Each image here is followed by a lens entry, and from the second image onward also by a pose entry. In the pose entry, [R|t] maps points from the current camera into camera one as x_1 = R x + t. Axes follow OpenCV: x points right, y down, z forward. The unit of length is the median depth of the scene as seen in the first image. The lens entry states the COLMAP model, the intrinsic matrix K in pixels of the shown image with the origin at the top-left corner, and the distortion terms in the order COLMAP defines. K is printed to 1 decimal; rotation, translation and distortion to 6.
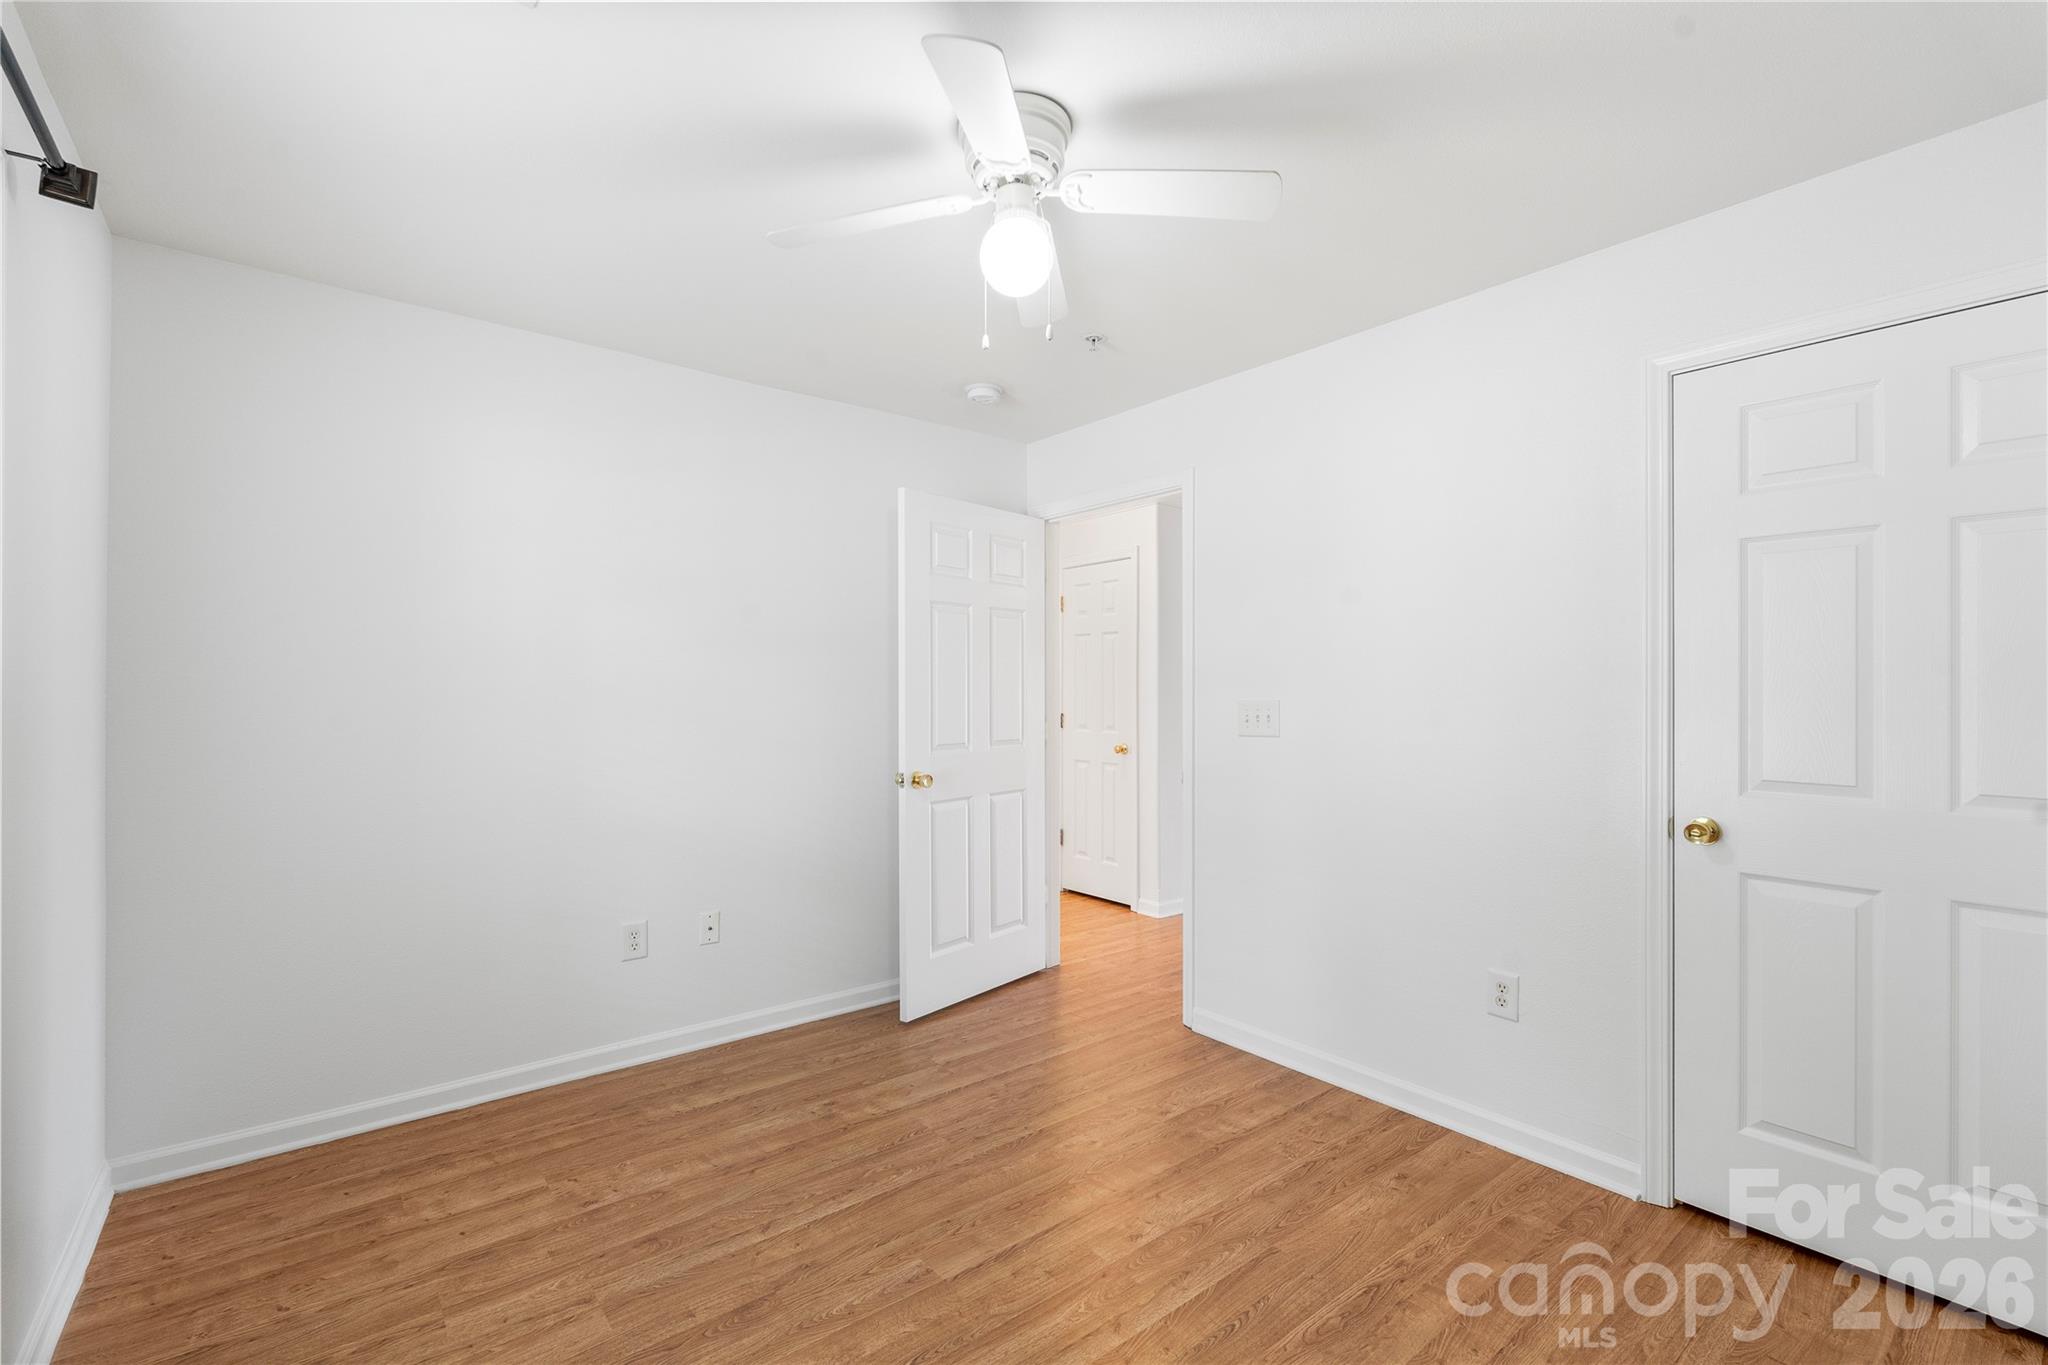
lens RADIAL K [[910.6, 0, 1028.8], [0, 910.6, 676.3], [0, 0, 1]] dist [-0.000425, -0.000064]
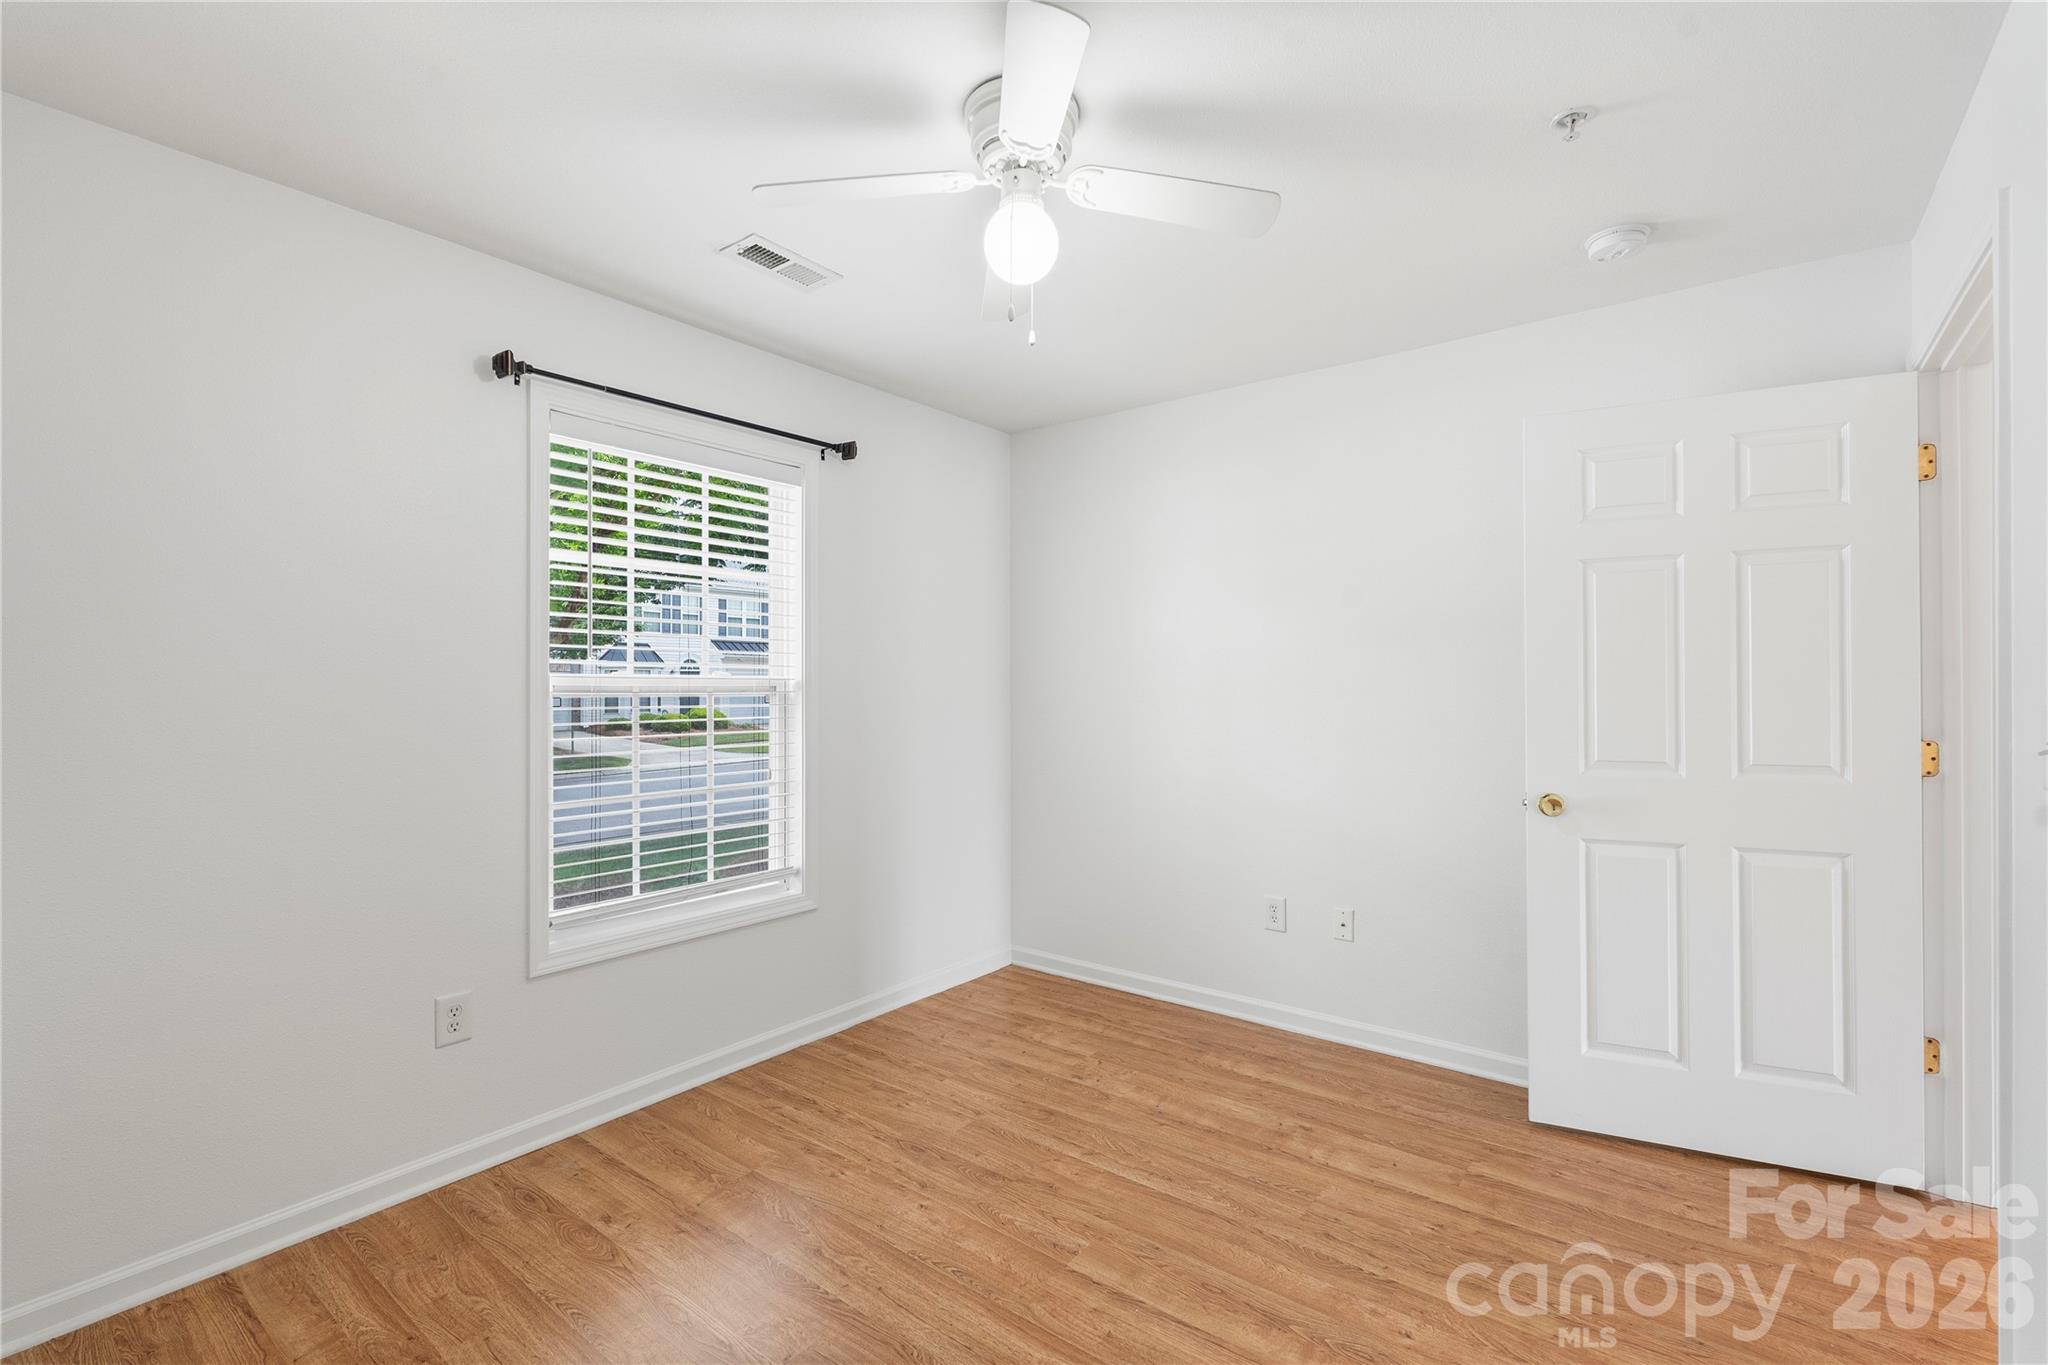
lens RADIAL K [[904.6, 0, 1024.5], [0, 904.6, 681.7], [0, 0, 1]] dist [-0.001992, 0.000140]
pose [[0.218263, -0.005658, -0.975874, 0.725751], [0.019947, 0.999800, -0.001335, 0.008456], [0.975686, -0.019174, 0.218332, 0.609472]]
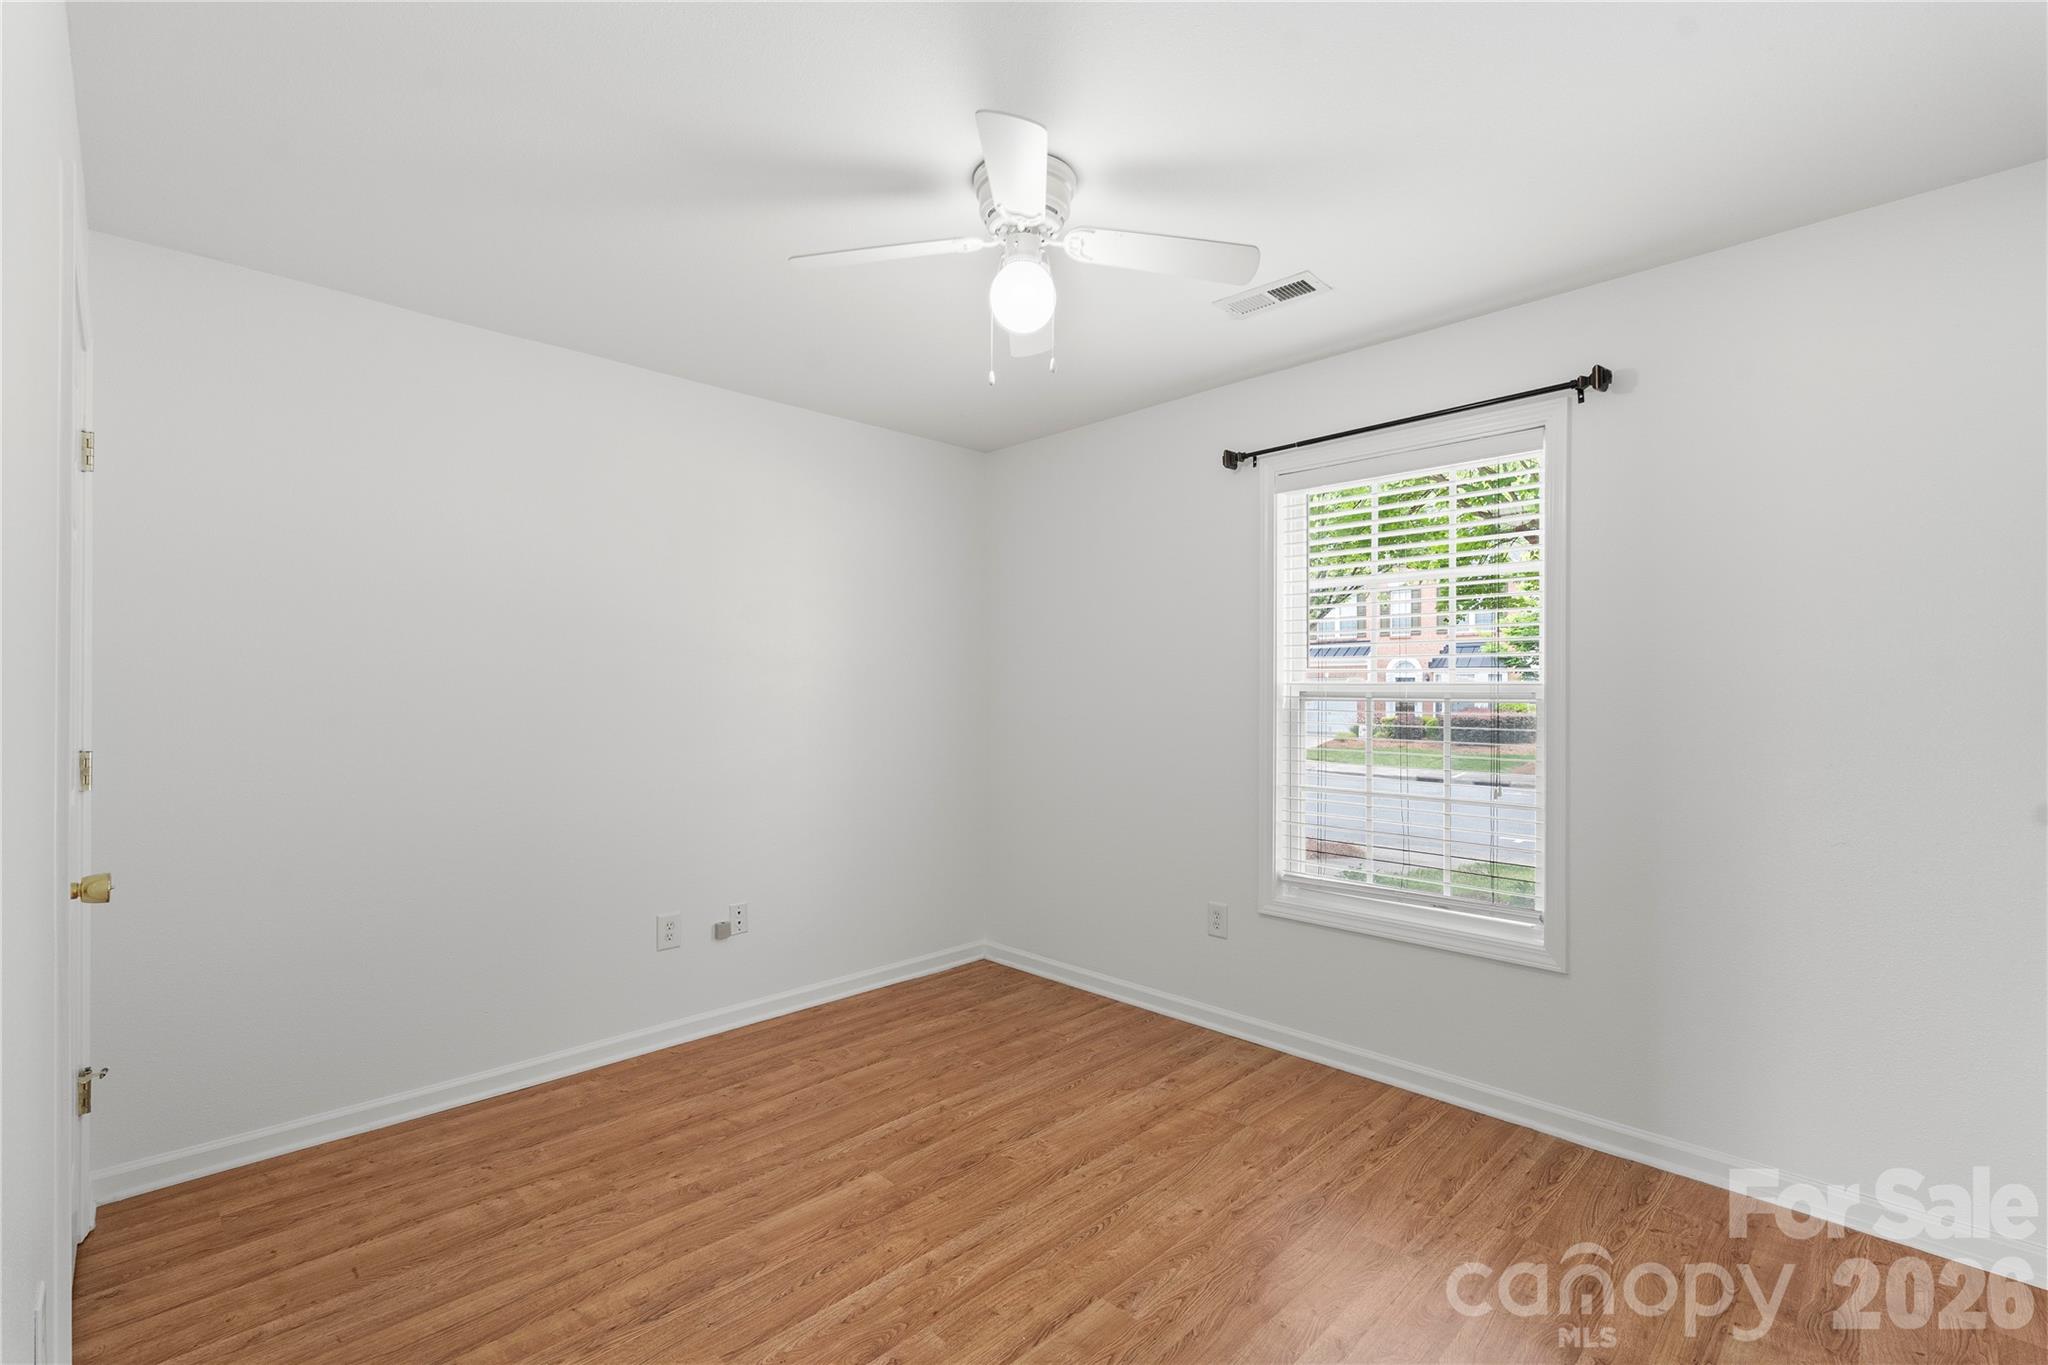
lens RADIAL K [[890.0, 0, 1029.5], [0, 890.0, 687.8], [0, 0, 1]] dist [-0.000929, -0.000080]
pose [[-0.994794, -0.003684, -0.101844, 0.067058], [-0.001297, 0.999723, -0.023493, 0.027444], [0.101902, -0.023239, -0.994523, 1.596072]]
